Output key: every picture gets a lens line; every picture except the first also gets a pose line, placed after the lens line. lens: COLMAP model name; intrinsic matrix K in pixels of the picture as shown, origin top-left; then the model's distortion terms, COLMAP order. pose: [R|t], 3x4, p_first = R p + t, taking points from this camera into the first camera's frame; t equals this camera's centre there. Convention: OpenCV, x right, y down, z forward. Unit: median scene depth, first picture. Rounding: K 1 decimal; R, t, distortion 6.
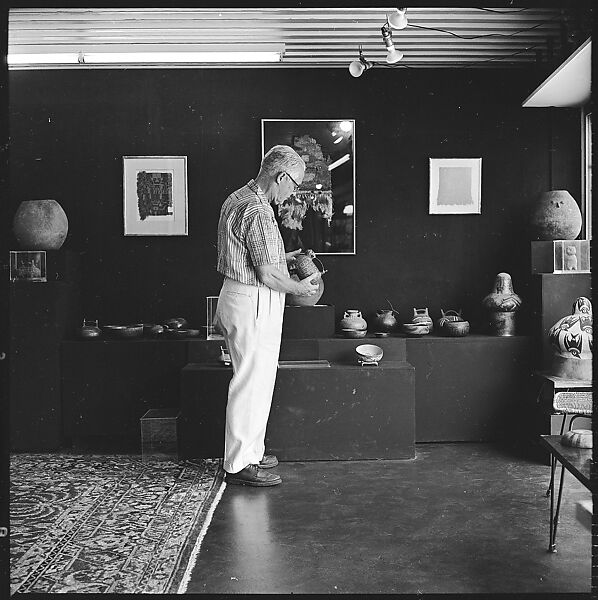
lens RADIAL K [[854.3, 0, 297.3], [0, 854.3, 299.2], [0, 0, 1]] dist [0.004028, -0.174389]
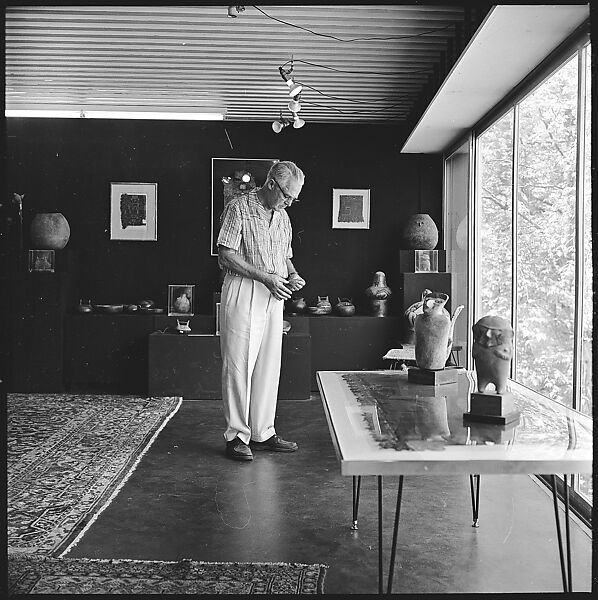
lens RADIAL K [[838.2, 0, 283.9], [0, 838.2, 277.3], [0, 0, 1]] dist [-0.010416, -0.031443]
pose [[0.999675, 0.018043, 0.018016, 0.057308], [-0.017657, 0.999615, -0.021385, 0.010360], [-0.018395, 0.021060, 0.999609, -0.375970]]
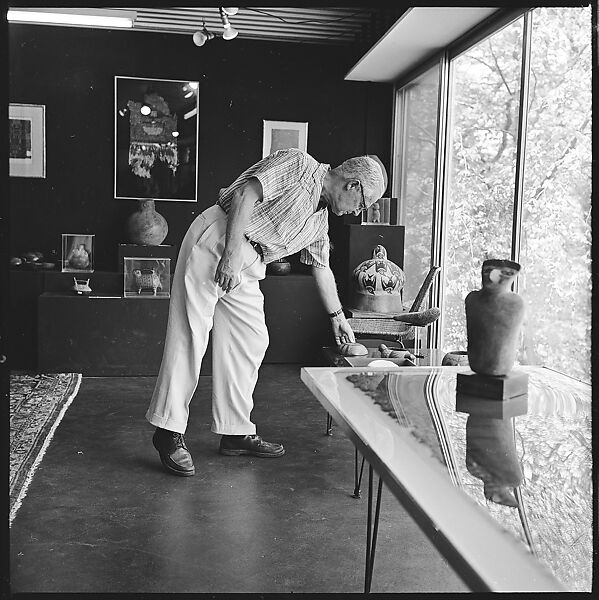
lens RADIAL K [[841.7, 0, 299.9], [0, 841.7, 310.4], [0, 0, 1]] dist [0.018933, -0.014828]
pose [[0.985400, 0.020493, 0.169020, 0.017416], [-0.033496, 0.996663, 0.074438, 0.004477], [-0.166930, -0.079012, 0.982798, -0.155138]]
